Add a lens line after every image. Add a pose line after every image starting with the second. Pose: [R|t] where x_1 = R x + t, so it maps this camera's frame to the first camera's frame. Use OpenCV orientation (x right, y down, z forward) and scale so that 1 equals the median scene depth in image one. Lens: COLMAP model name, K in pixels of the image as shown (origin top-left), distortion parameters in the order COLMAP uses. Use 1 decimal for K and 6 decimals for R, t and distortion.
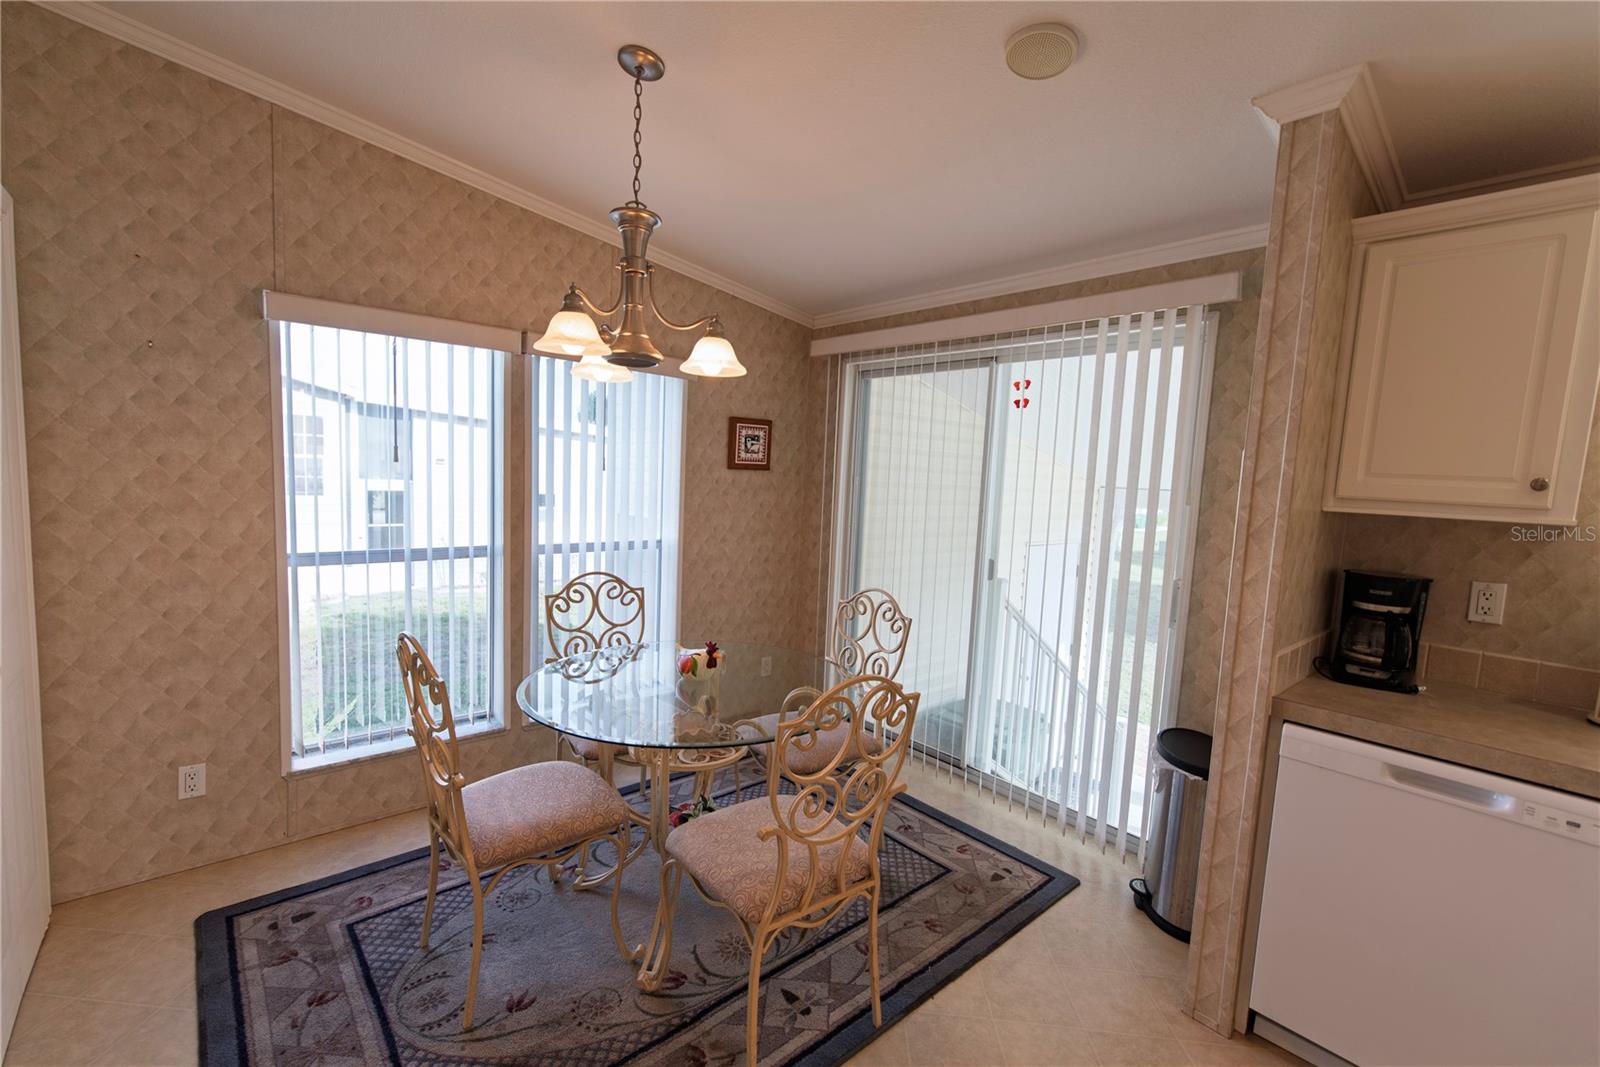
lens RADIAL K [[690.4, 0, 803.5], [0, 690.4, 537.8], [0, 0, 1]] dist [0.001989, -0.000491]
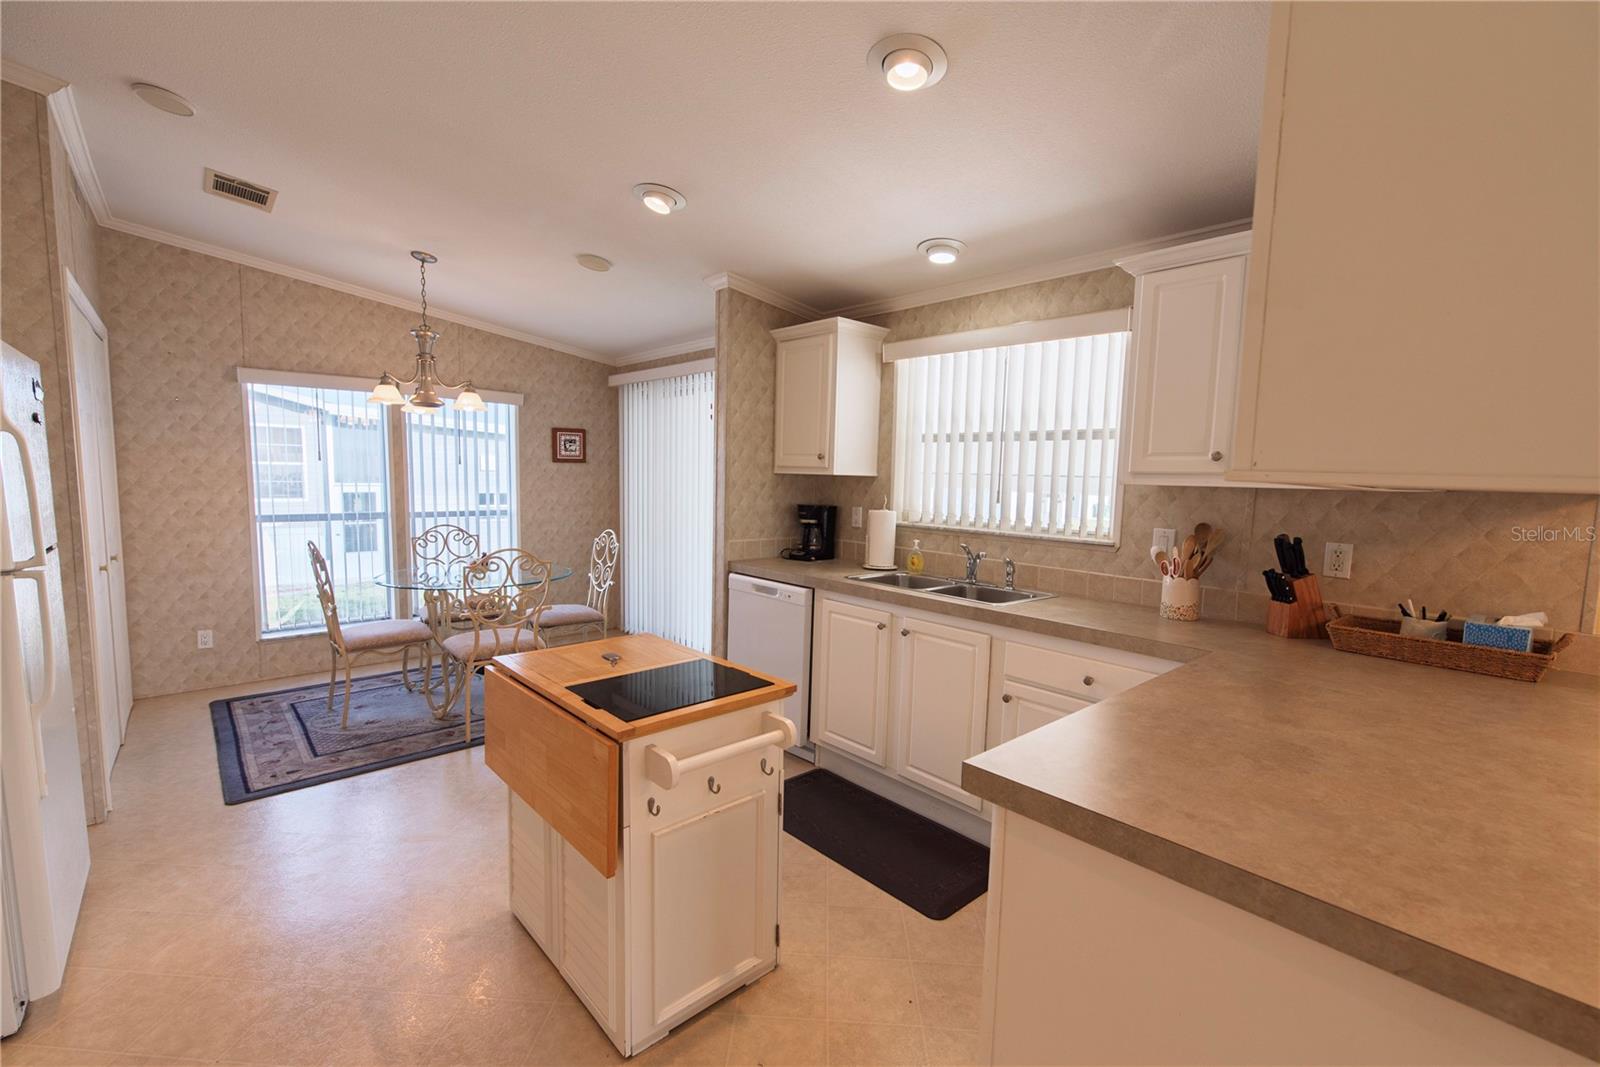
lens RADIAL K [[690.4, 0, 807.5], [0, 690.4, 540.1], [0, 0, 1]] dist [0.001989, -0.000491]
pose [[0.999669, -0.023307, 0.010852, 0.673586], [0.023266, 0.999722, 0.003905, 0.122571], [-0.010940, -0.003651, 0.999933, -0.819850]]
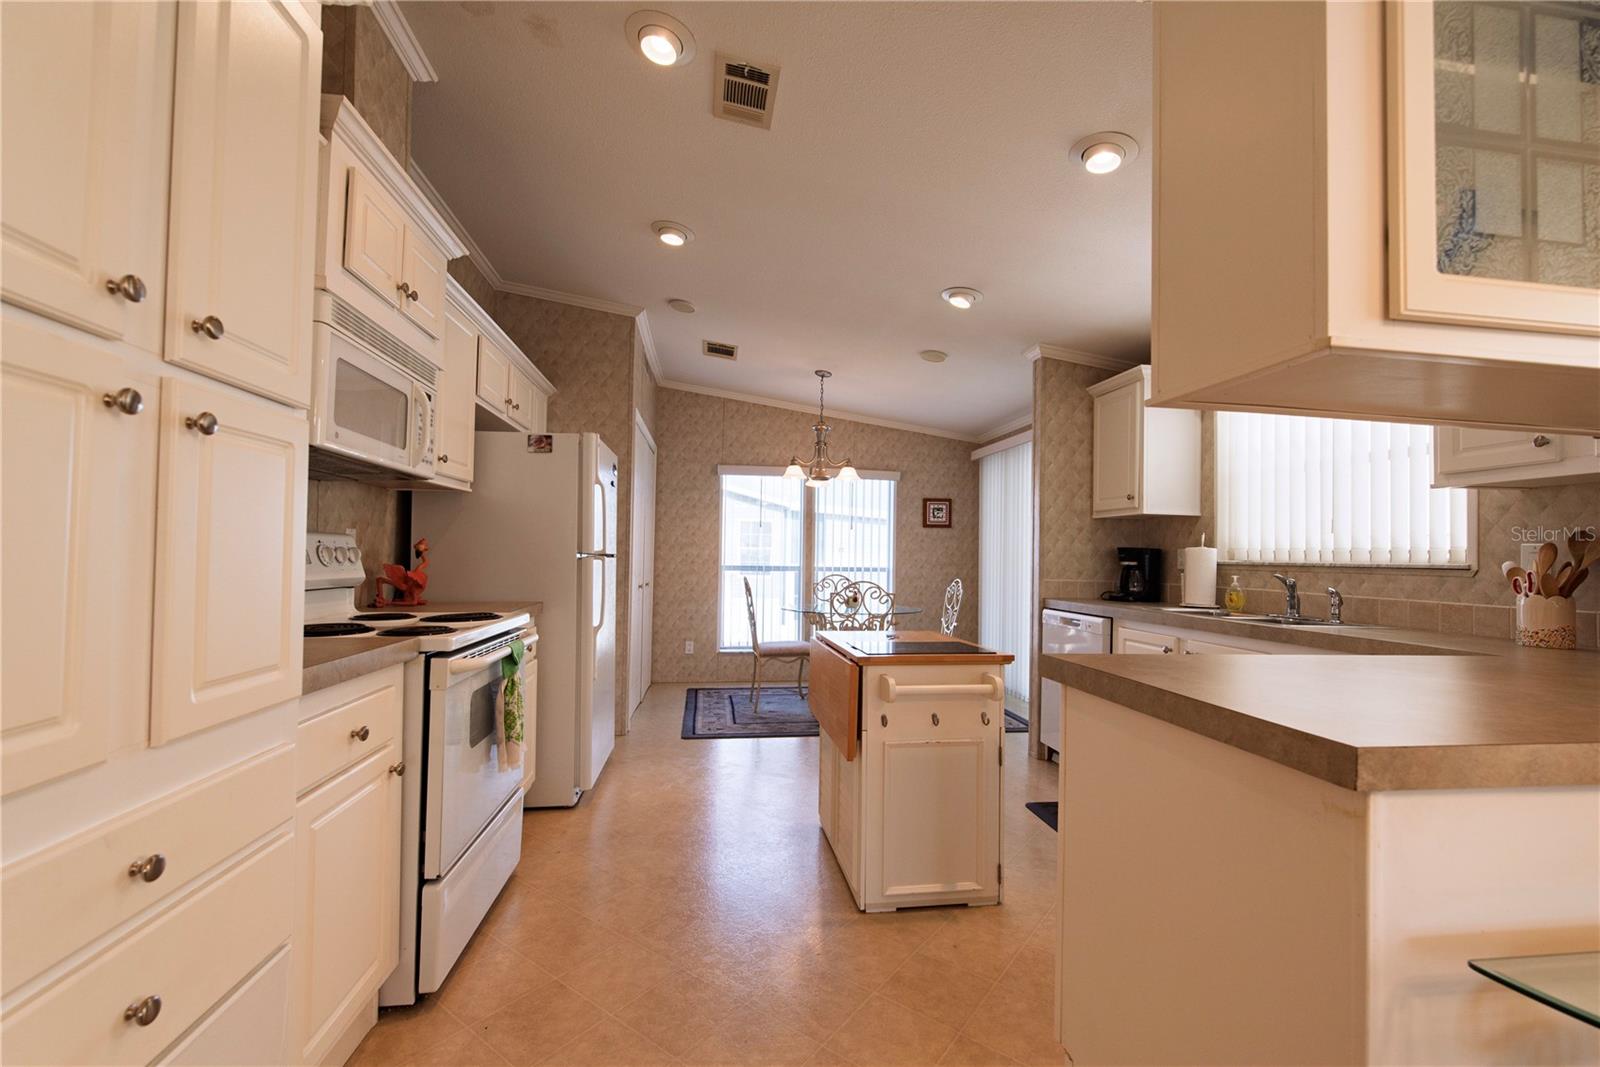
lens RADIAL K [[690.4, 0, 804.6], [0, 690.4, 537.6], [0, 0, 1]] dist [0.001989, -0.000491]
pose [[0.835312, -0.045772, -0.547868, 0.959338], [-0.031529, 0.990900, -0.130856, 0.266165], [0.548872, 0.126579, 0.826267, -1.004044]]
